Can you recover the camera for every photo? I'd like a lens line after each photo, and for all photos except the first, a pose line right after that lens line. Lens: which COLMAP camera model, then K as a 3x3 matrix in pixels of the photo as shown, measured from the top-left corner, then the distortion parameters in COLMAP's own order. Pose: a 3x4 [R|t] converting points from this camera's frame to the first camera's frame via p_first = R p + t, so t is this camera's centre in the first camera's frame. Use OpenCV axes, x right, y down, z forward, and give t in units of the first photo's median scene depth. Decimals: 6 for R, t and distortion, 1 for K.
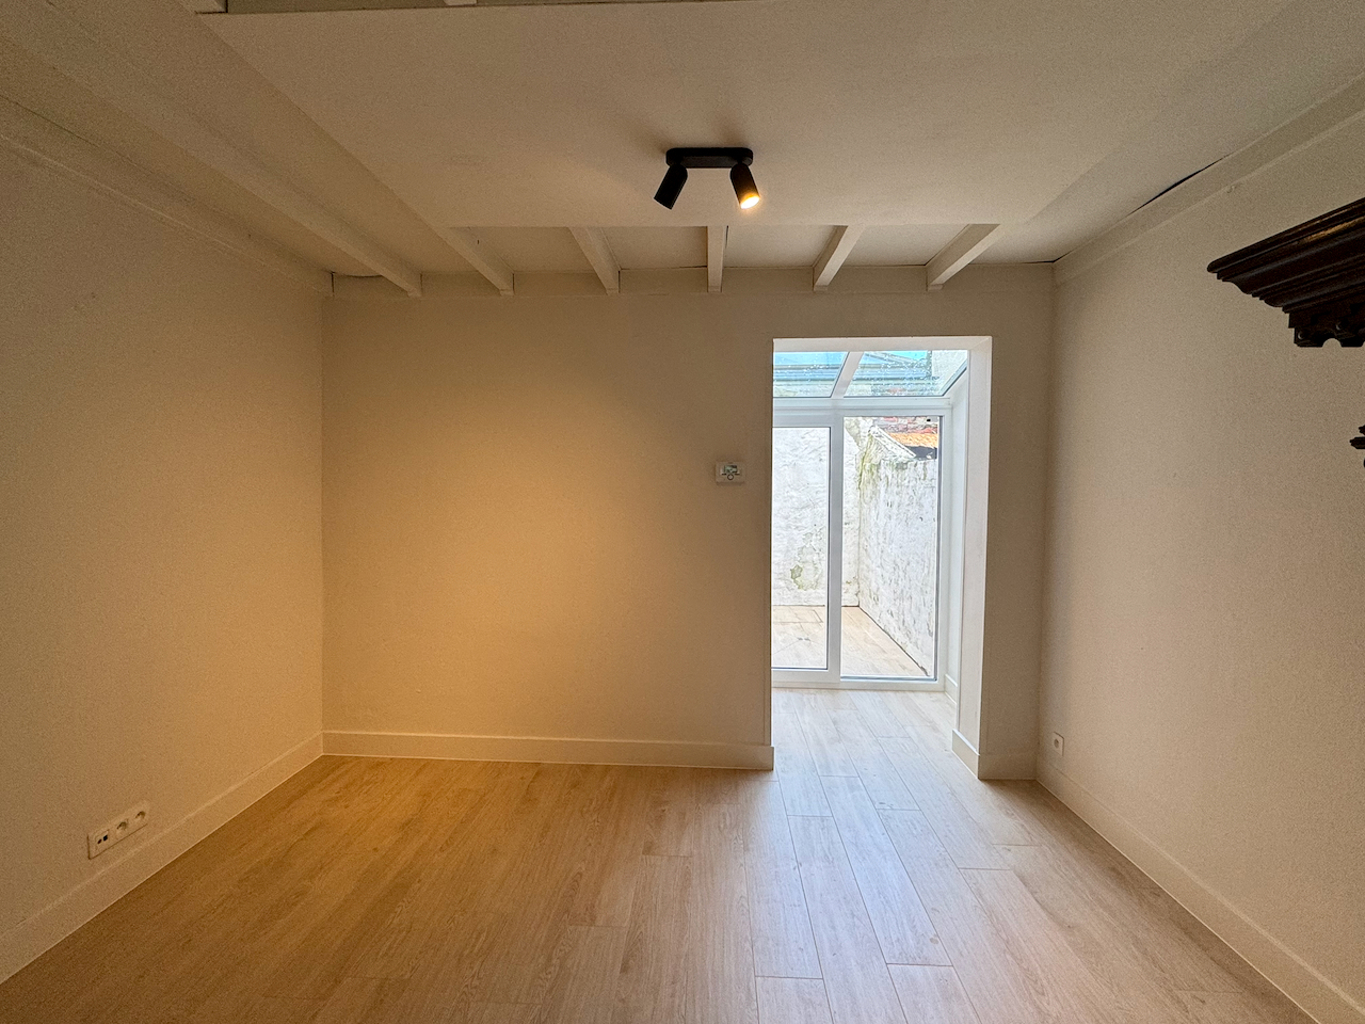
lens RADIAL K [[627.9, 0, 680.0], [0, 627.9, 514.5], [0, 0, 1]] dist [-0.000071, 0.000019]
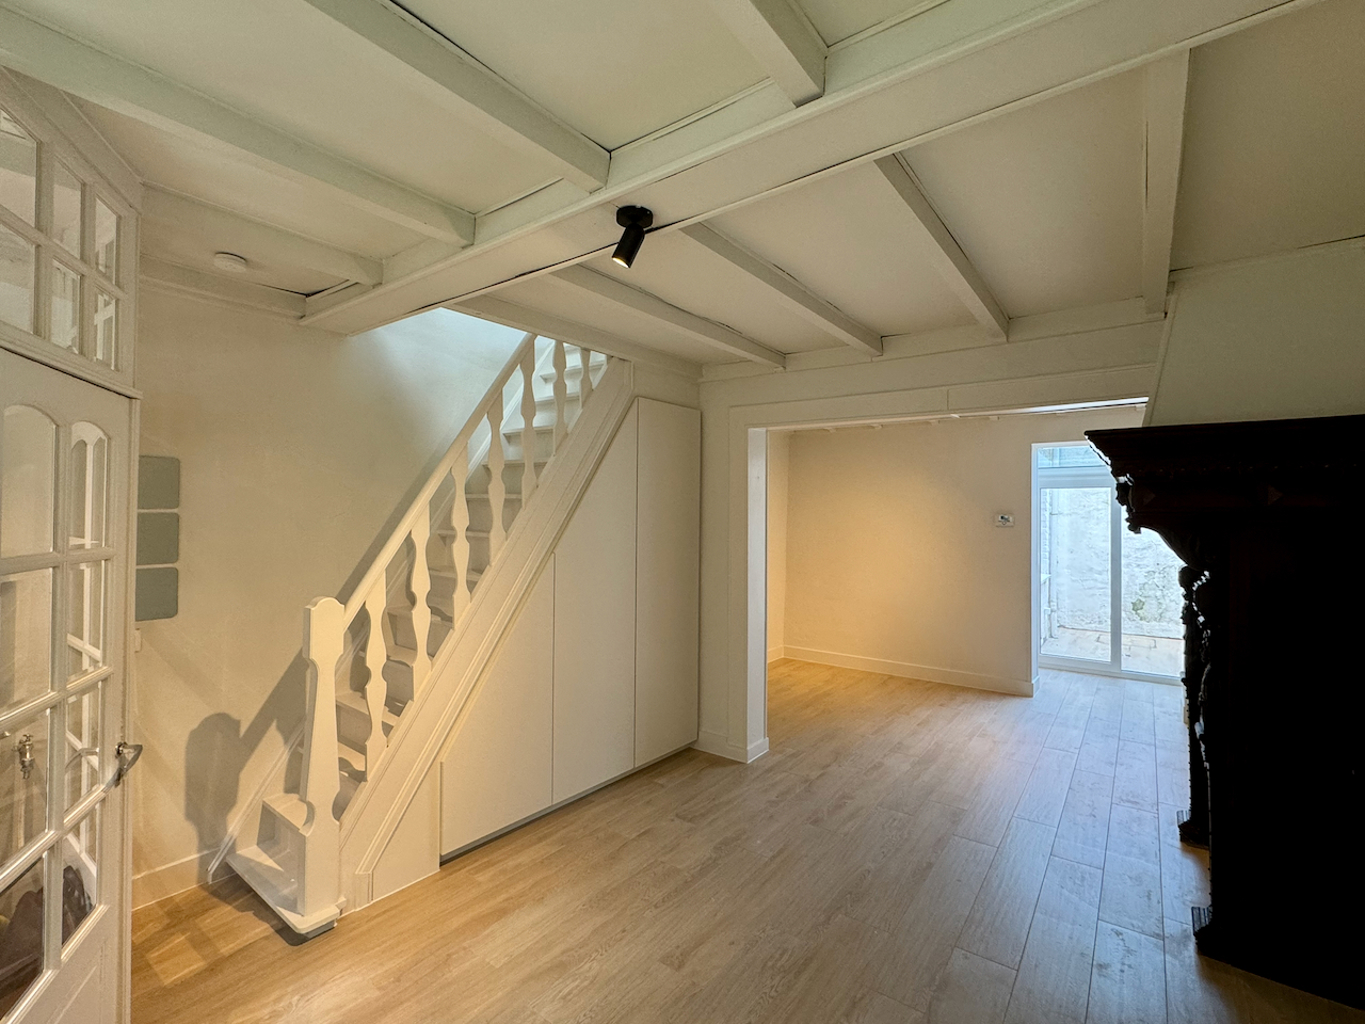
lens RADIAL K [[627.9, 0, 678.4], [0, 627.9, 512.1], [0, 0, 1]] dist [-0.000071, 0.000019]
pose [[0.833201, -0.000565, -0.552971, 0.207412], [-0.036184, 0.997801, -0.055541, 0.029531], [0.551786, 0.066285, 0.831348, -0.686035]]
